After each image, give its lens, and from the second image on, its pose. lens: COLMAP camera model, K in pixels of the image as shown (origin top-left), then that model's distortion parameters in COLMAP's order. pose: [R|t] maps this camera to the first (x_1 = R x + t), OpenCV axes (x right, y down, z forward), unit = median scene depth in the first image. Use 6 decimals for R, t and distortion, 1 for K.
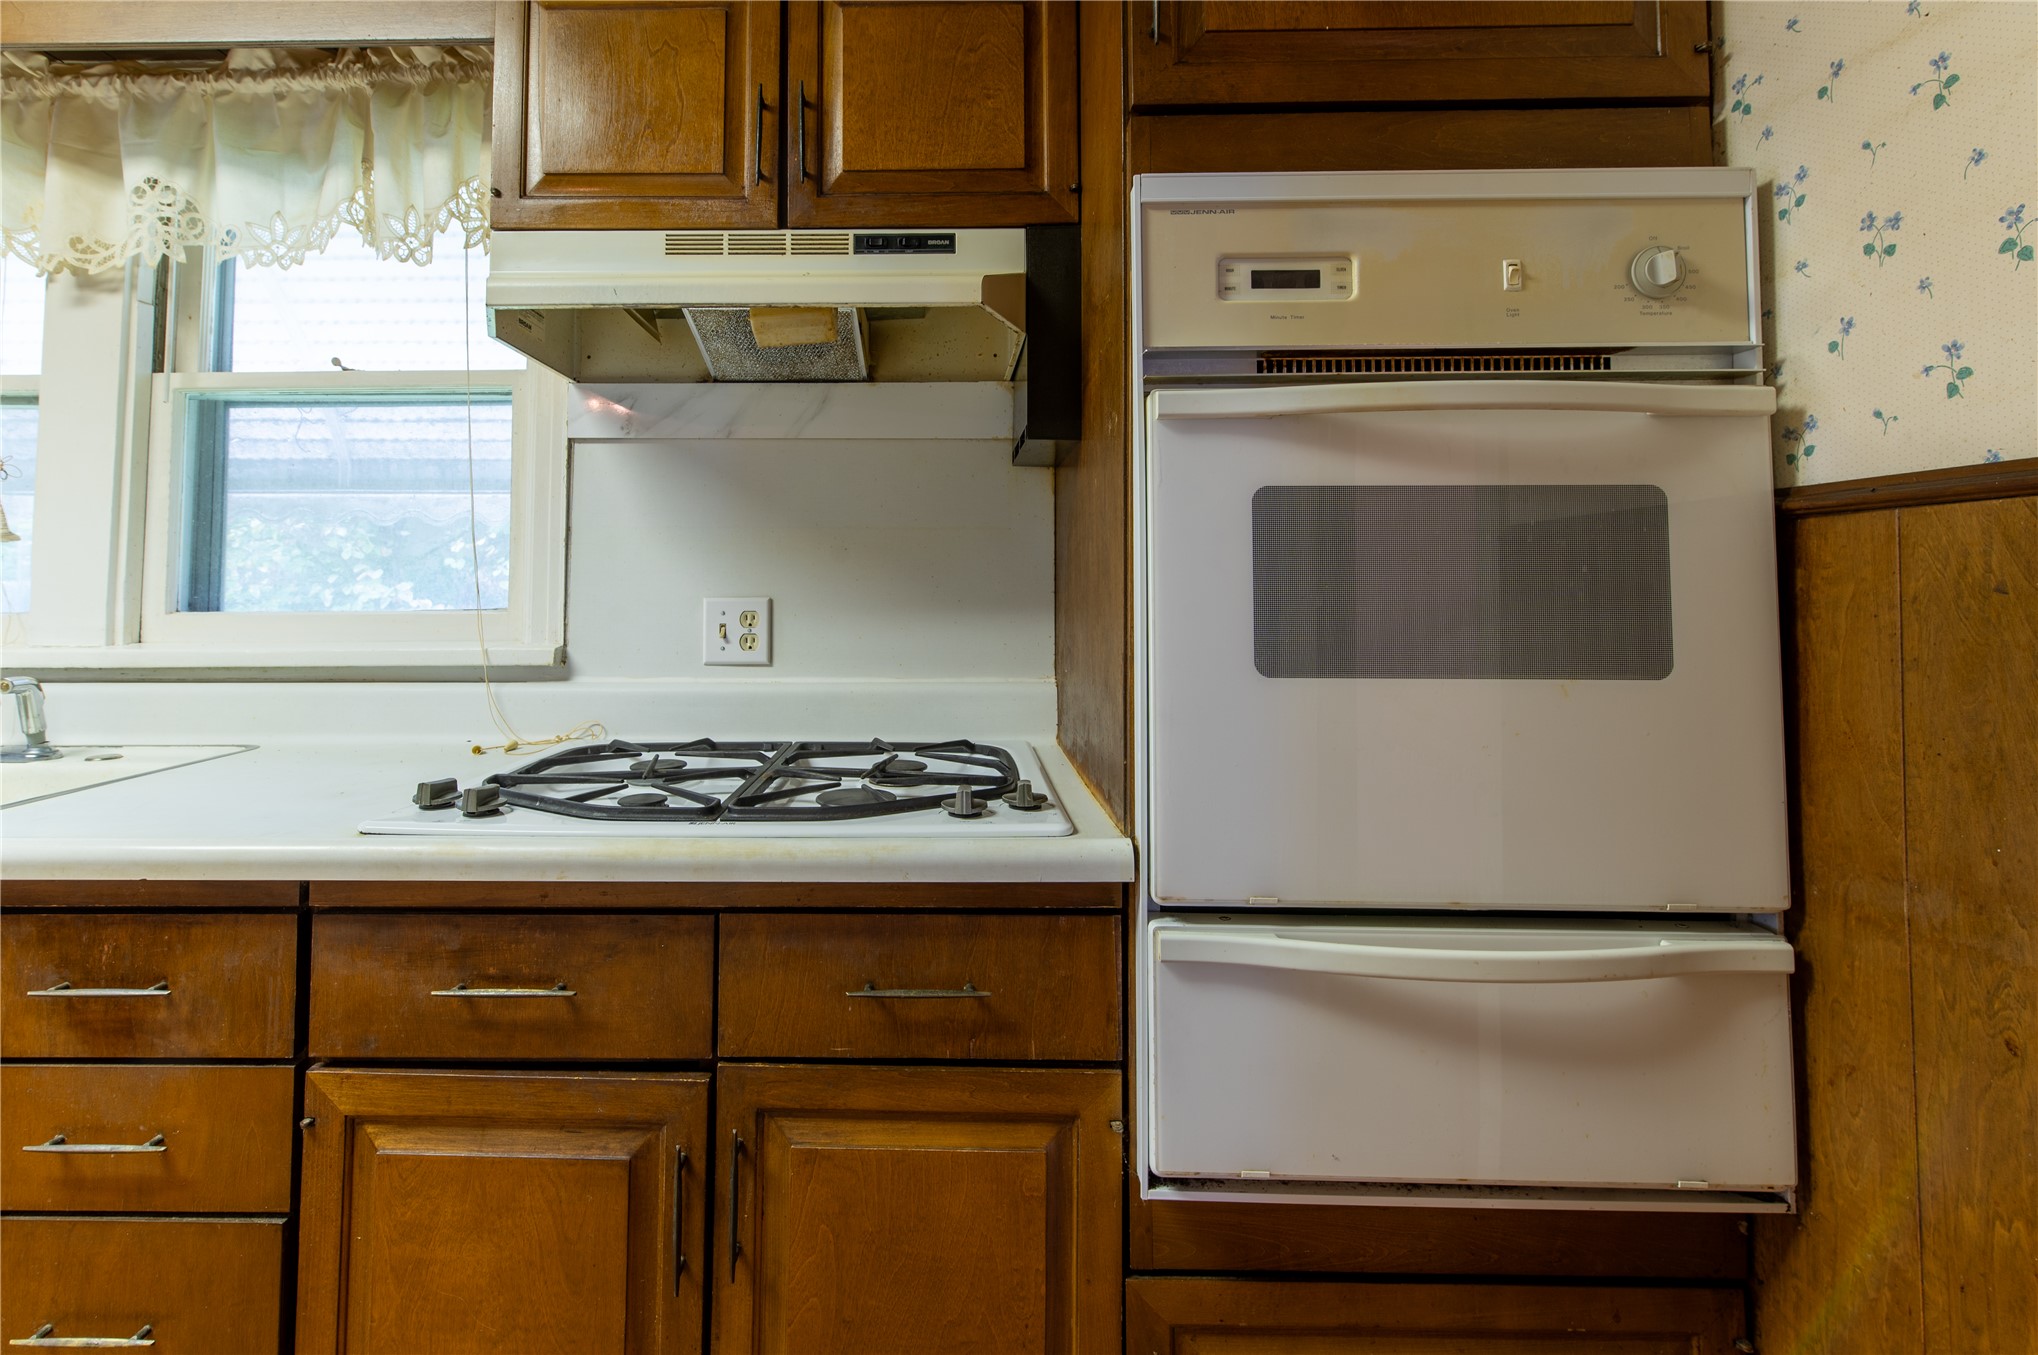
lens RADIAL K [[887.7, 0, 949.0], [0, 887.7, 547.7], [0, 0, 1]] dist [0.004768, 0.001240]
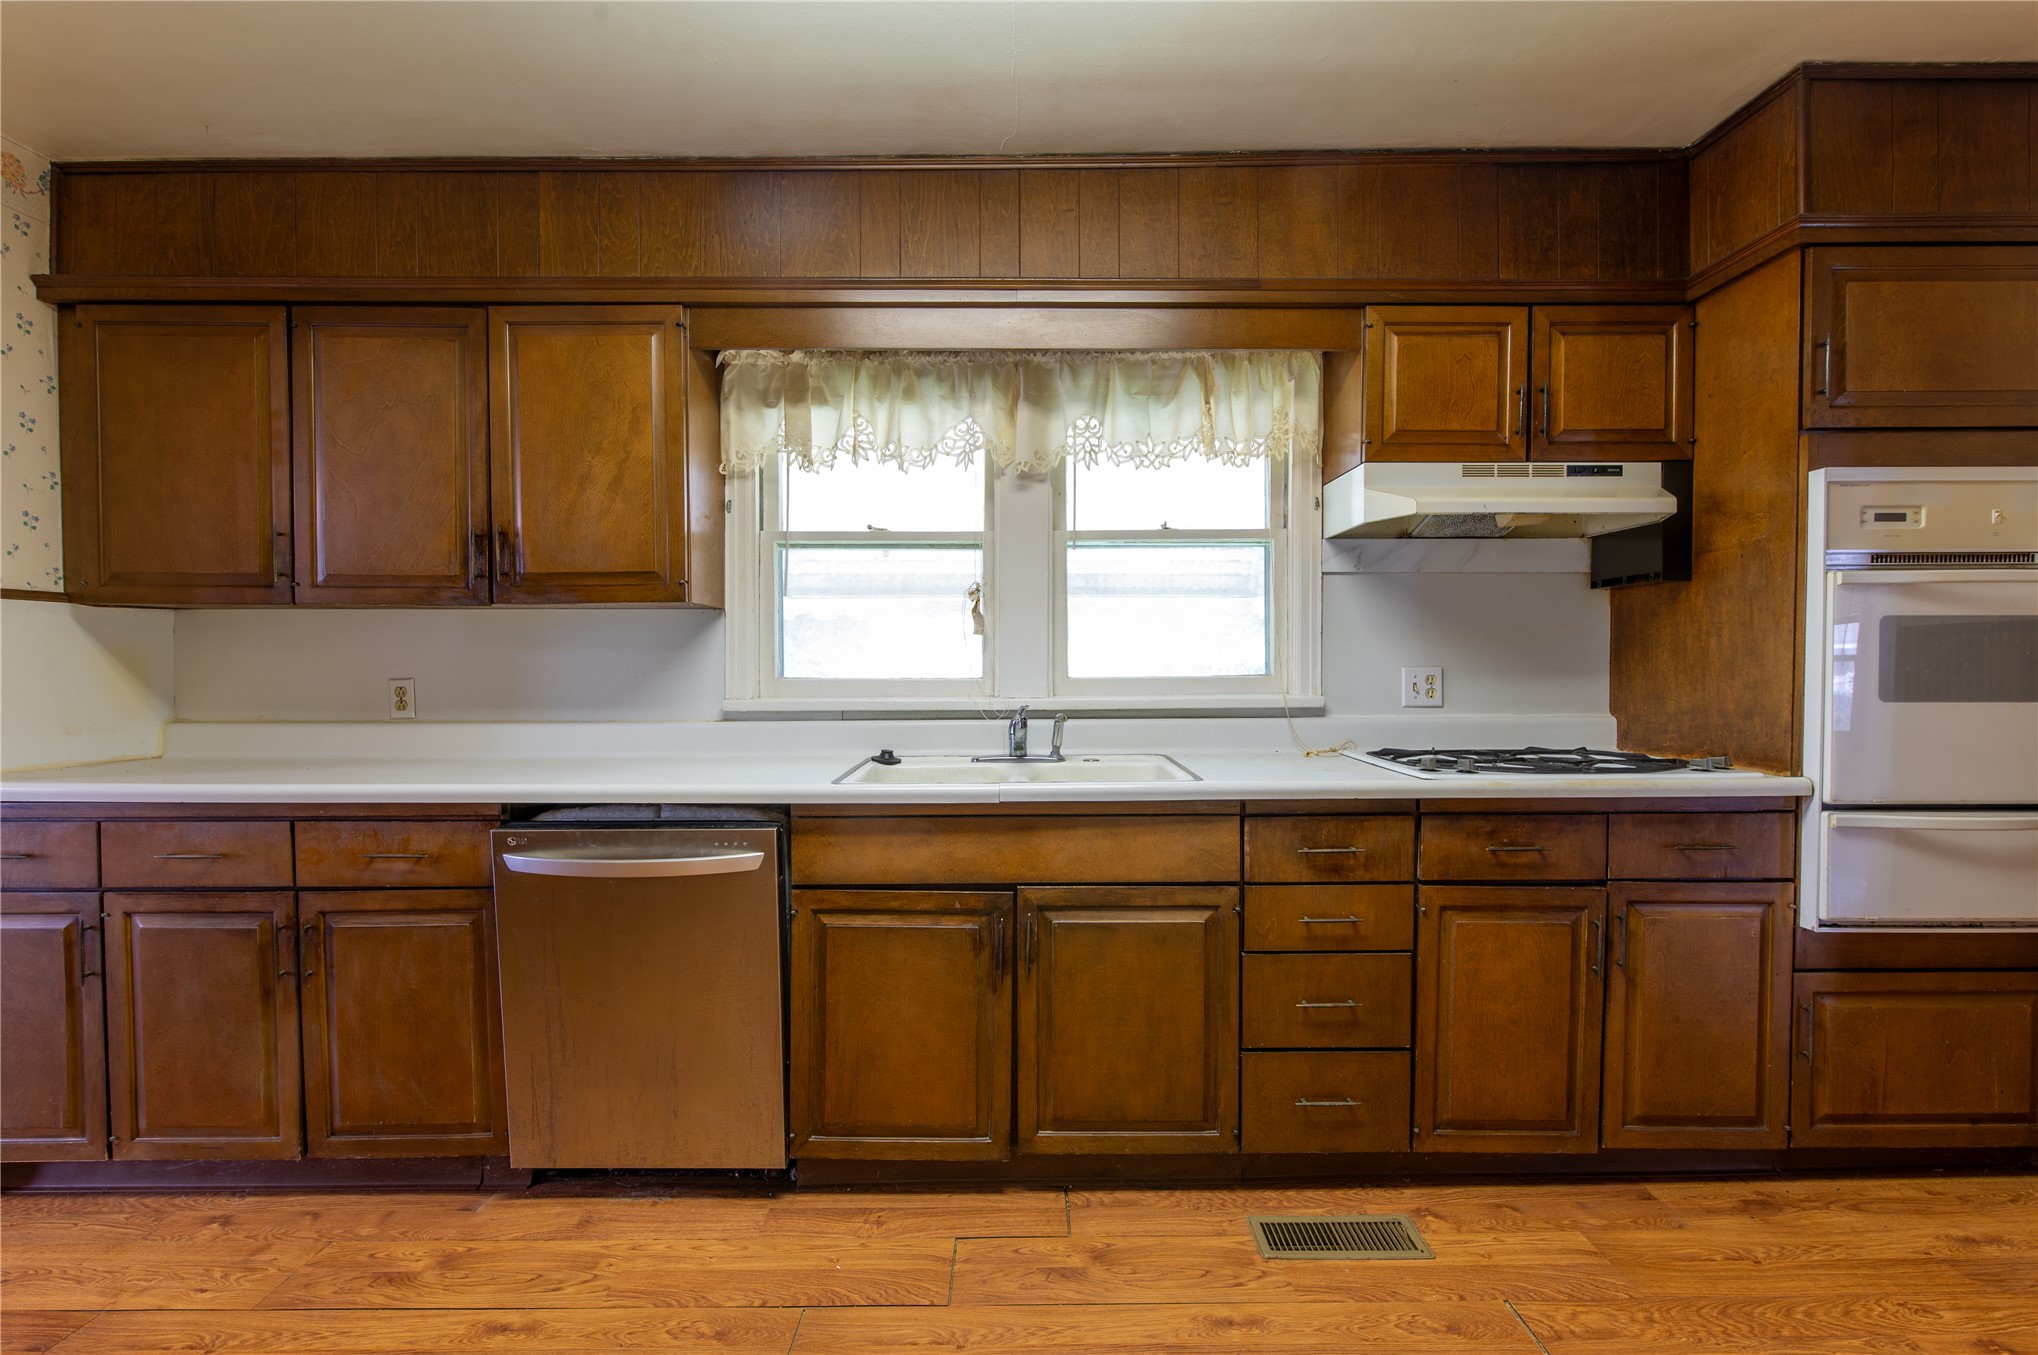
lens RADIAL K [[887.7, 0, 1003.3], [0, 887.7, 672.7], [0, 0, 1]] dist [0.004768, 0.001240]
pose [[0.999449, -0.004381, 0.032908, -1.794212], [0.002348, 0.998101, 0.061559, -0.064572], [-0.033115, -0.061448, 0.997561, -1.077786]]
